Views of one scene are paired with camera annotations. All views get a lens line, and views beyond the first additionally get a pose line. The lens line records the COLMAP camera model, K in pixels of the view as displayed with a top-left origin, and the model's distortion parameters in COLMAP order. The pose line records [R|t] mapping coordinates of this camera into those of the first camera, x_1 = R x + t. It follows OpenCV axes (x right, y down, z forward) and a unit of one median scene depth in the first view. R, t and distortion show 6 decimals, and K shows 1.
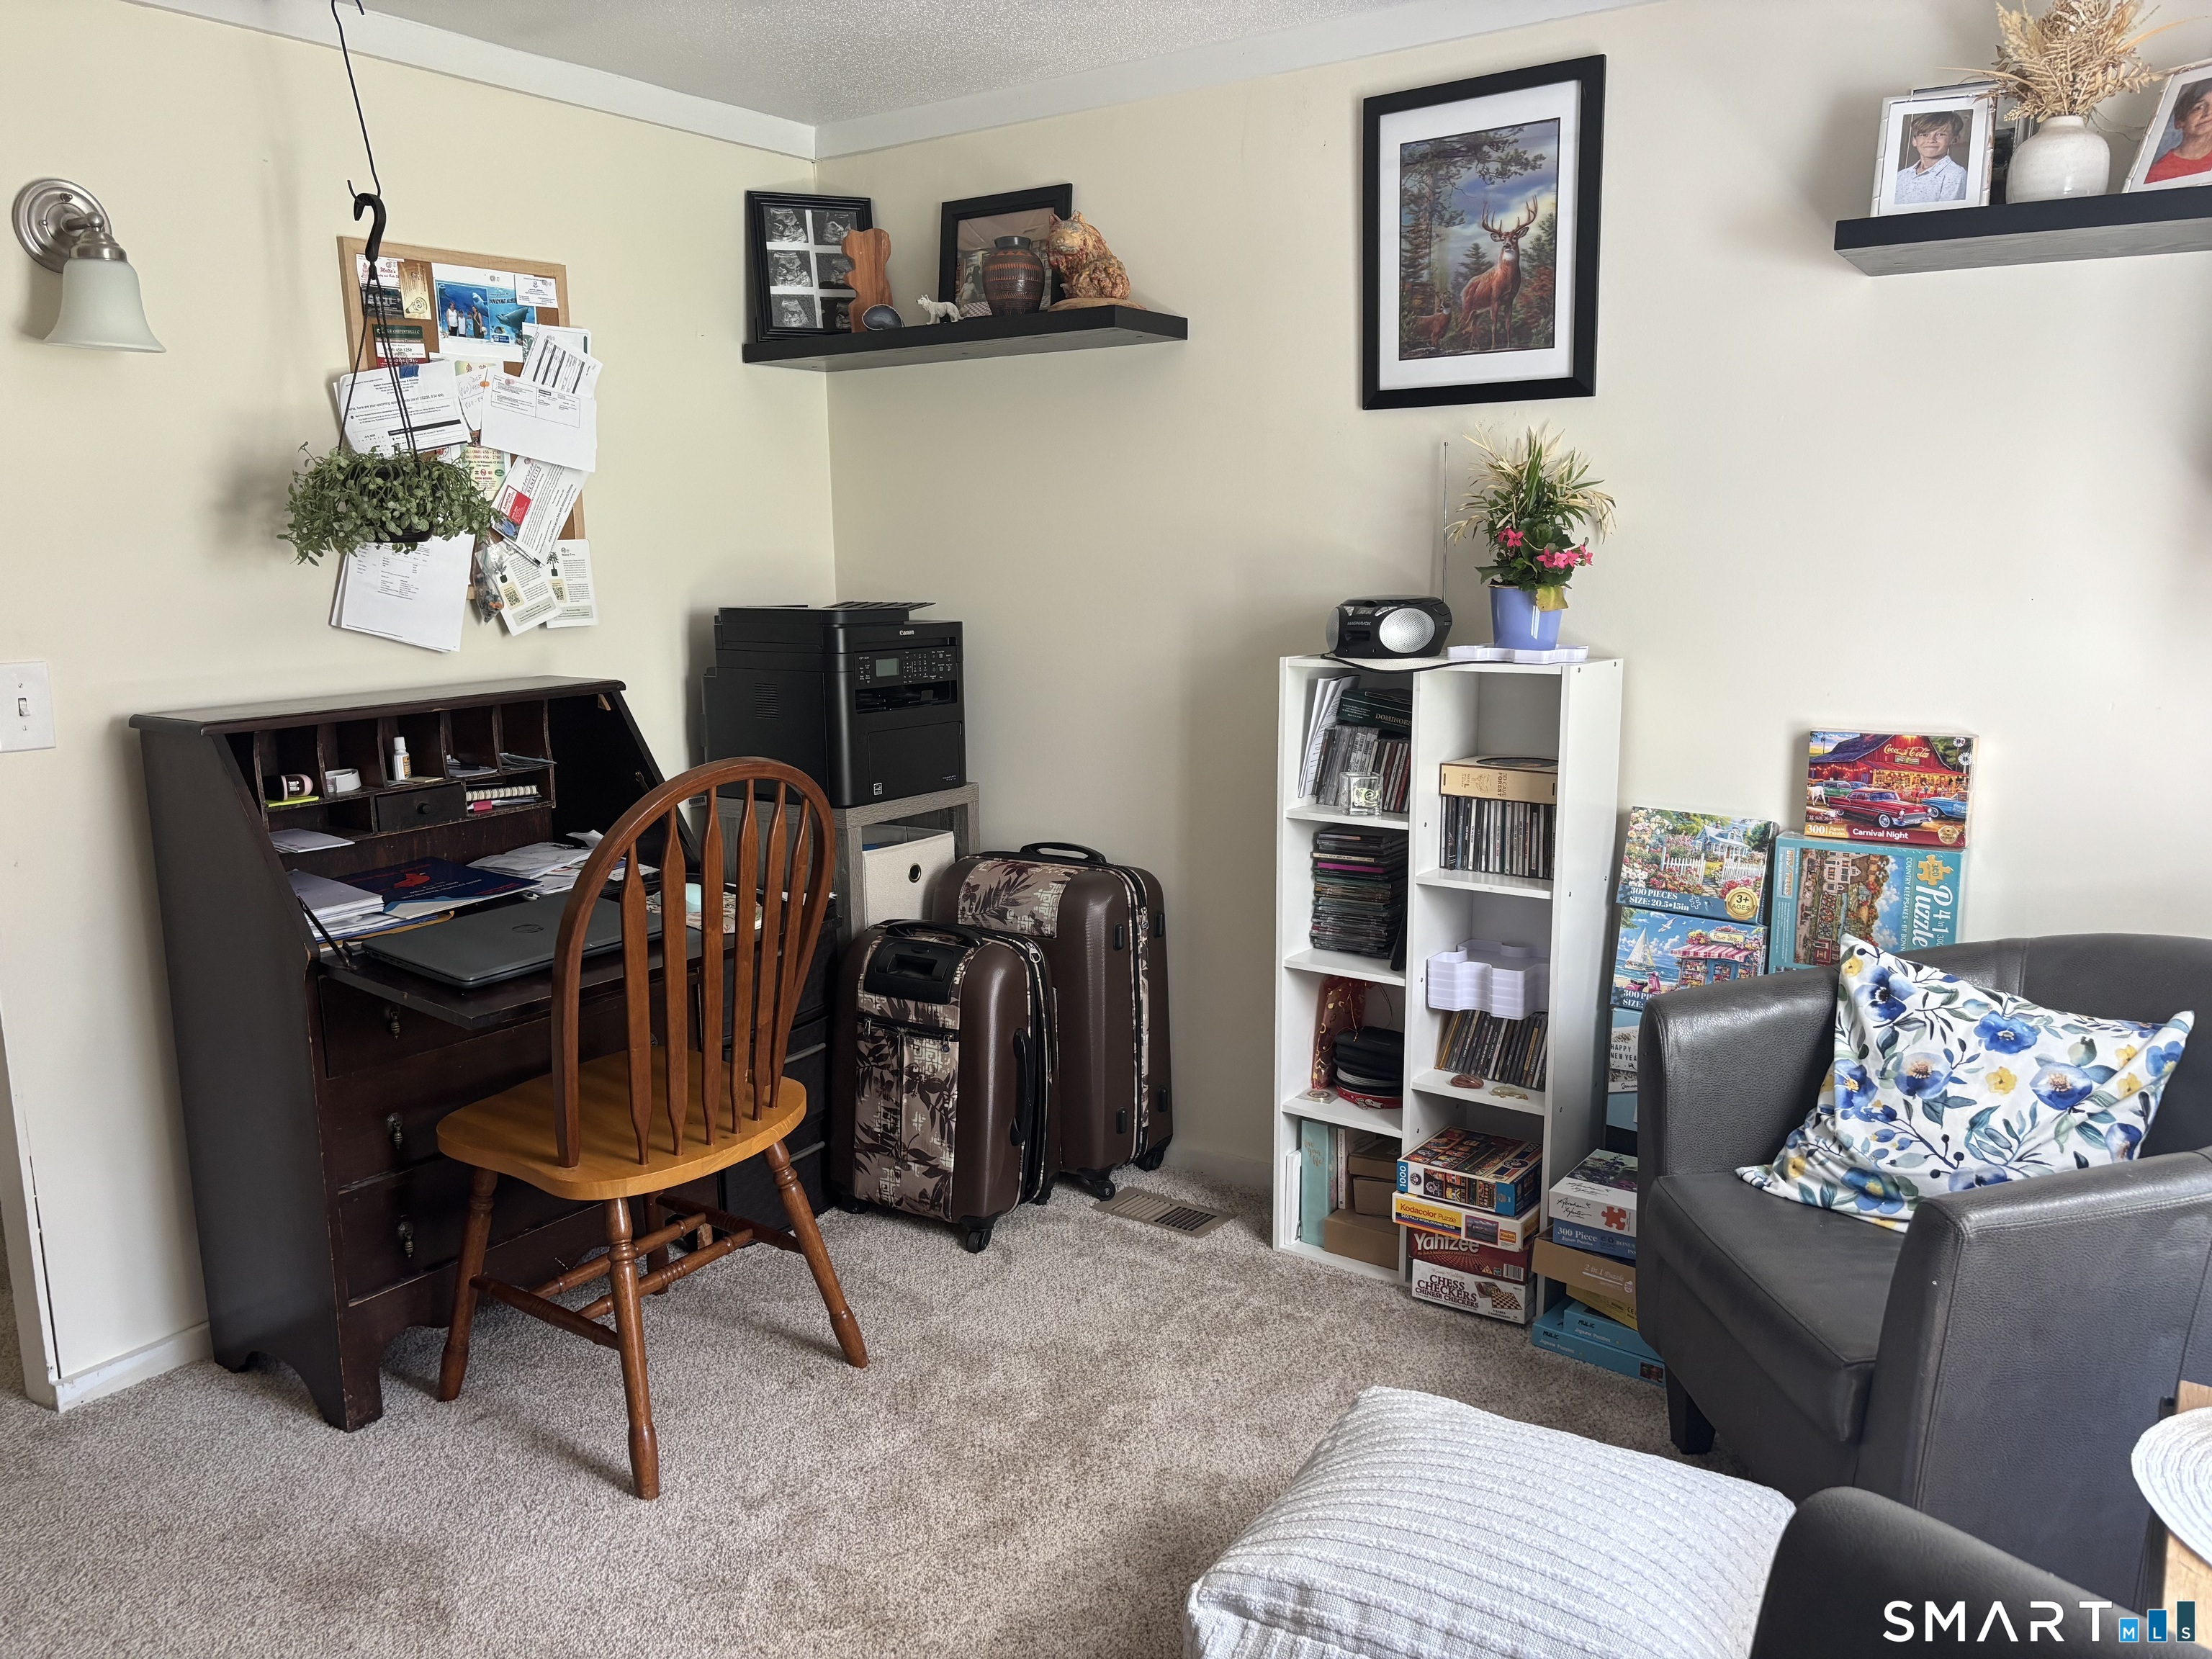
lens RADIAL K [[1672.2, 0, 1102.3], [0, 1672.2, 831.6], [0, 0, 1]] dist [0.053808, -0.058835]
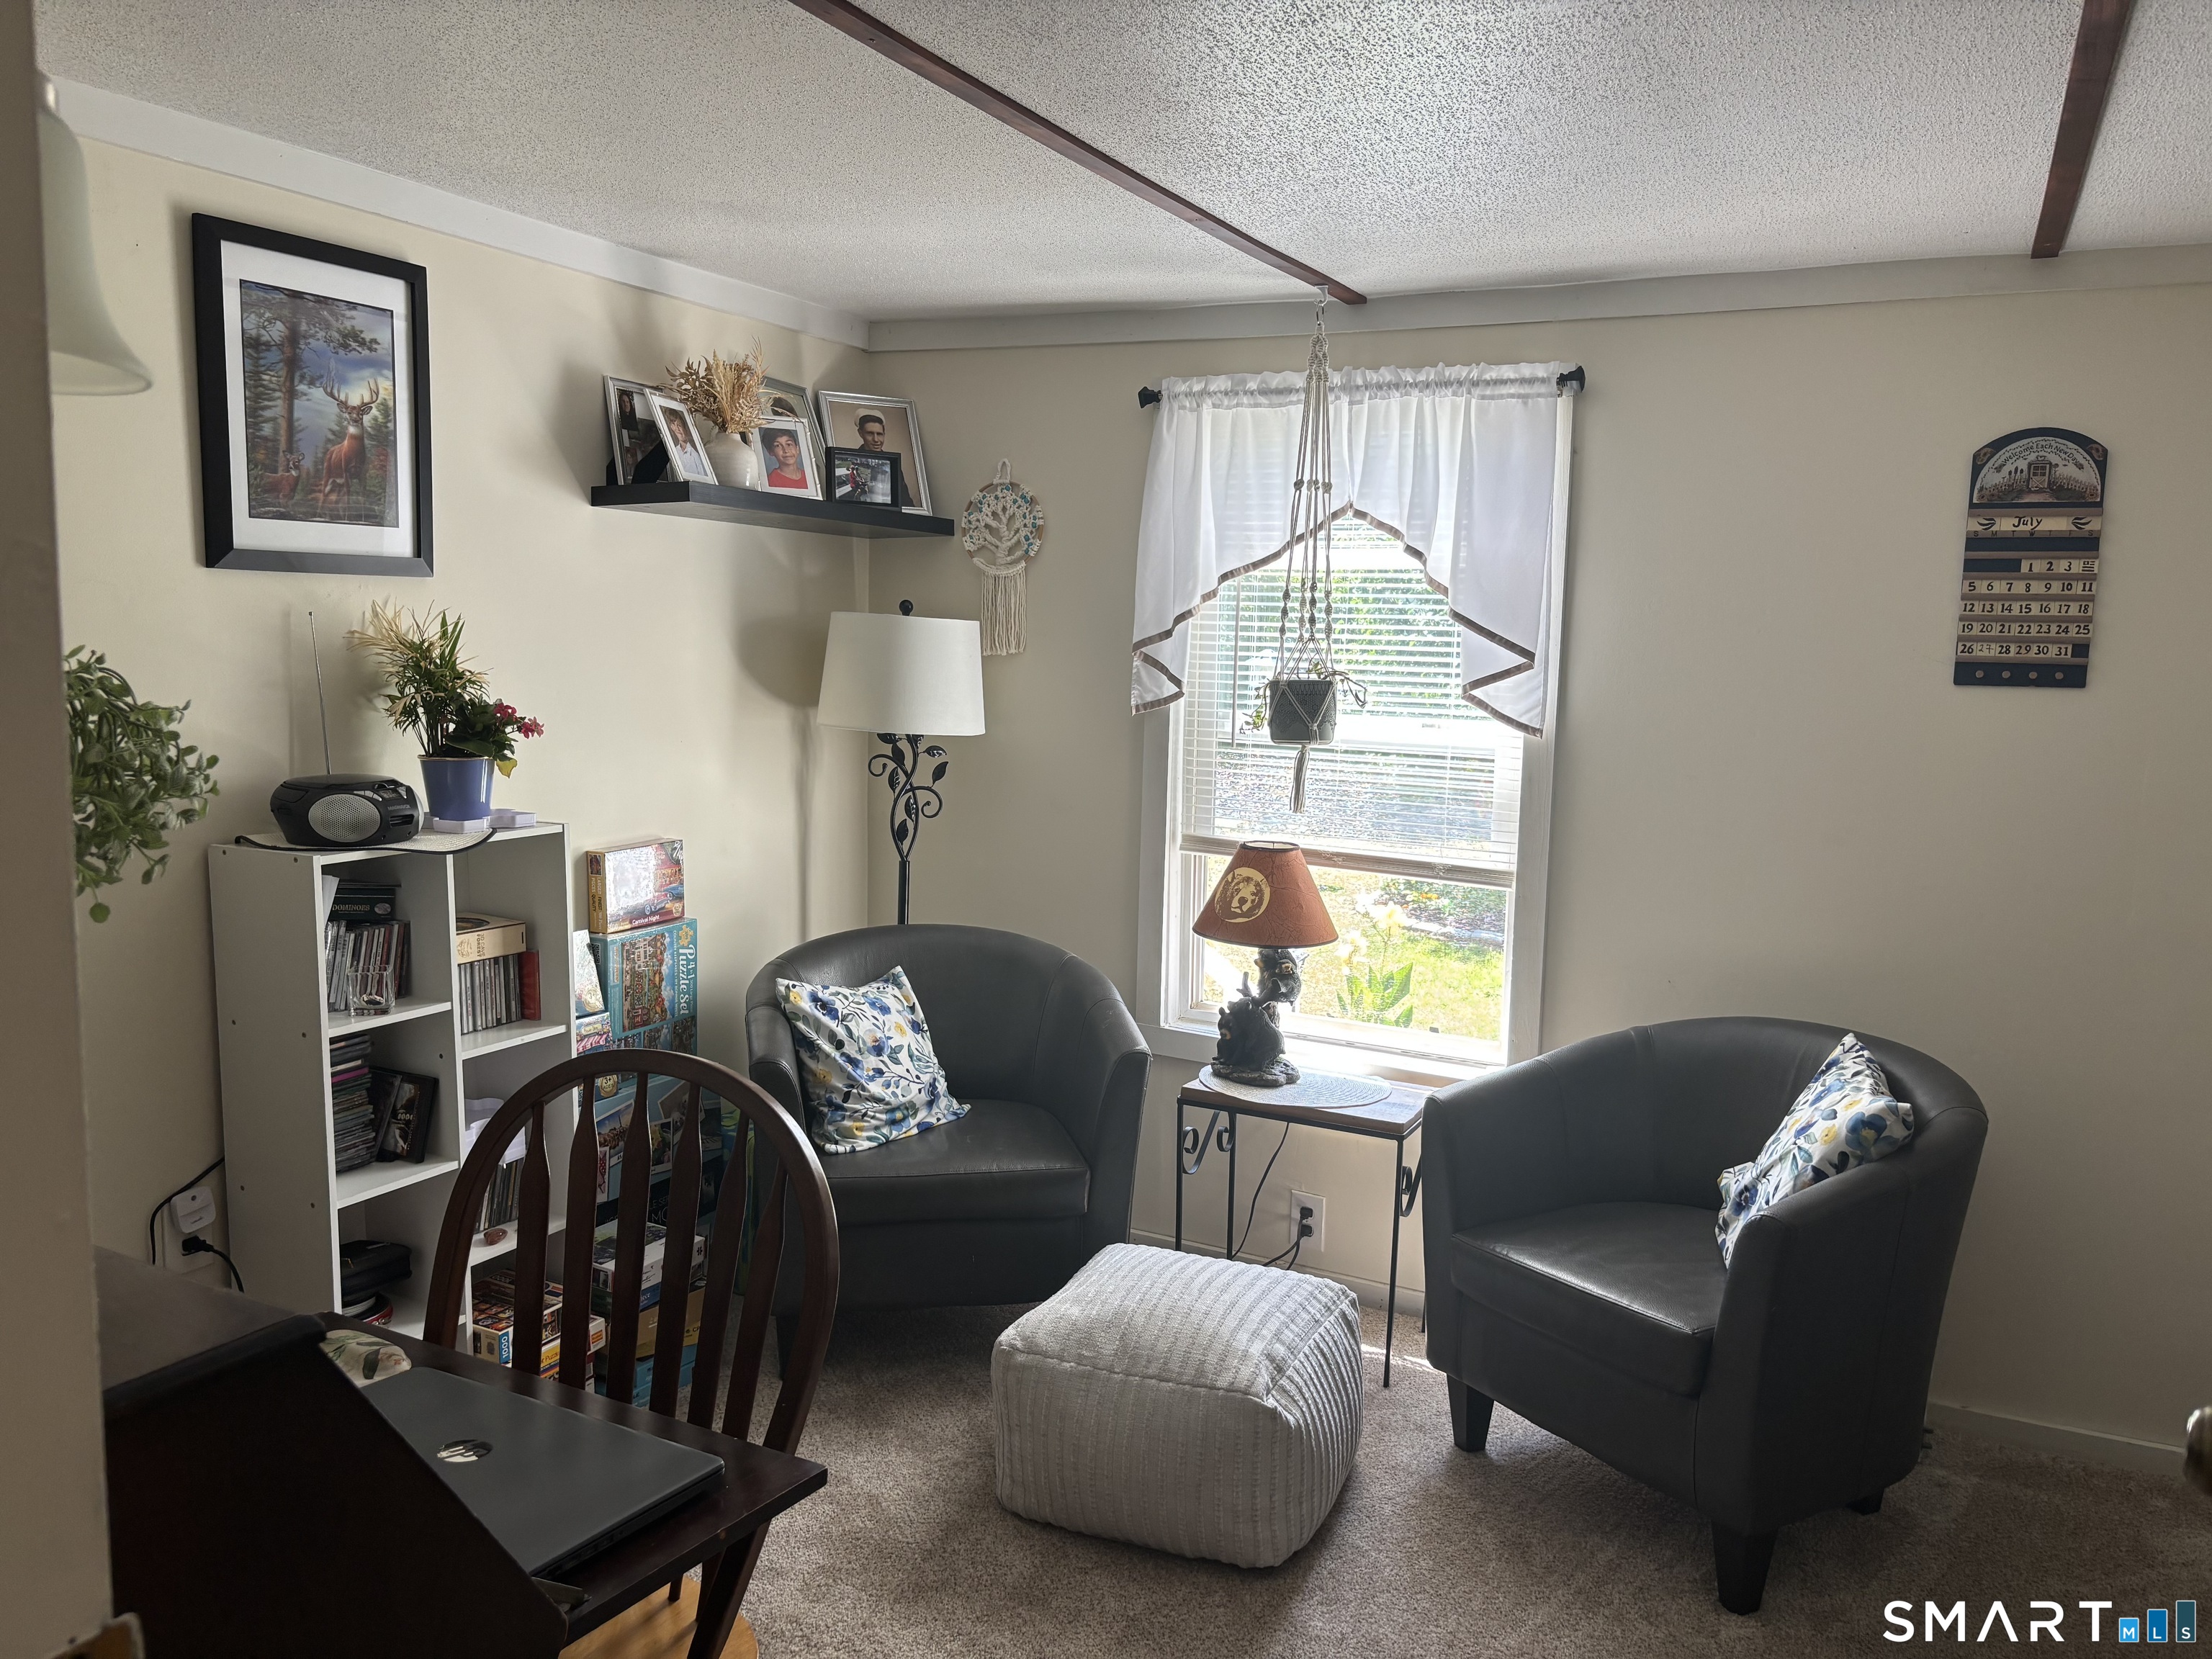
lens RADIAL K [[1672.2, 0, 1101.8], [0, 1672.2, 833.9], [0, 0, 1]] dist [0.053808, -0.058835]
pose [[-0.149574, -0.119482, 0.981505, -0.830876], [0.147668, 0.978839, 0.141661, -0.186464], [-0.977661, 0.166126, -0.128765, 0.743428]]
